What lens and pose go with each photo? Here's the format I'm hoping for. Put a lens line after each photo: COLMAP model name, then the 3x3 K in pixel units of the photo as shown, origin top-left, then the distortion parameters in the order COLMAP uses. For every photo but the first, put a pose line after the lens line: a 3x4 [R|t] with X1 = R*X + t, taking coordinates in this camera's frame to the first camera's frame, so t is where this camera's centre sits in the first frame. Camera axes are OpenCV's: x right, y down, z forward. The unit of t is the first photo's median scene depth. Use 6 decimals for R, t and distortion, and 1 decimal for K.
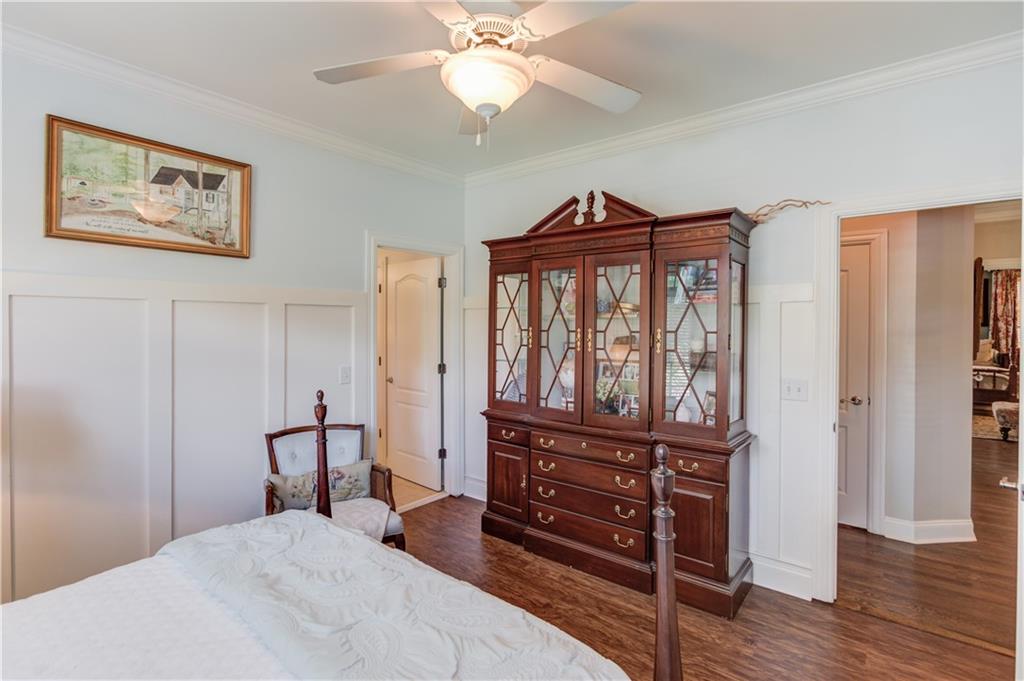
lens RADIAL K [[486.3, 0, 509.1], [0, 486.3, 331.9], [0, 0, 1]] dist [-0.005038, 0.001336]
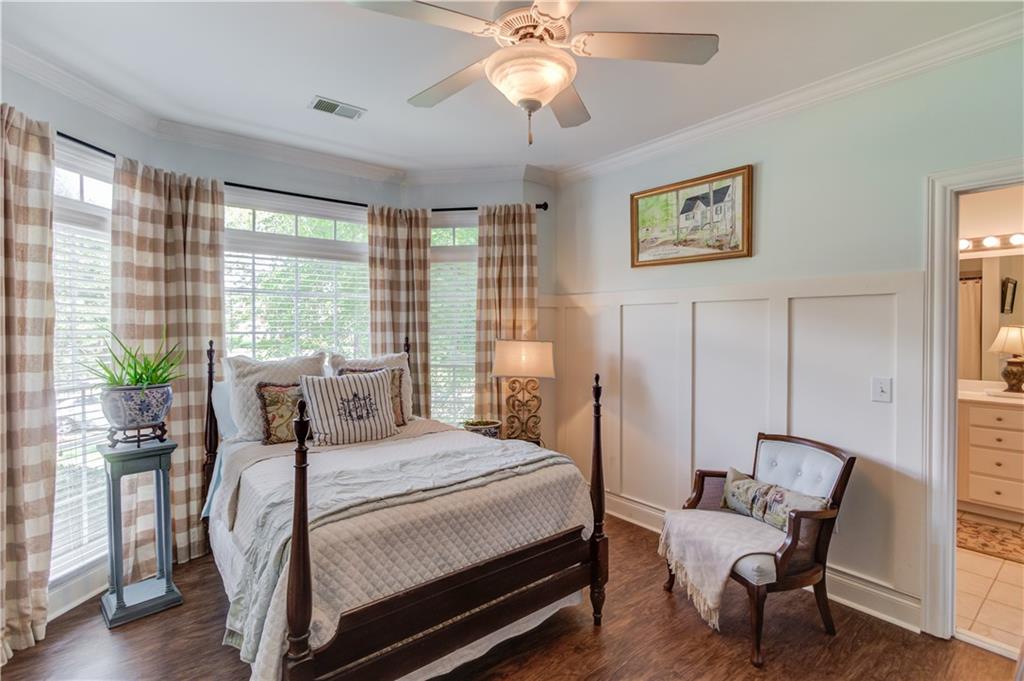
lens RADIAL K [[486.3, 0, 509.1], [0, 486.3, 334.1], [0, 0, 1]] dist [-0.005038, 0.001336]
pose [[-0.216786, 0.020220, -0.976010, 0.633377], [-0.015715, 0.999584, 0.024199, -0.003624], [0.976093, 0.020584, -0.216378, 0.787174]]
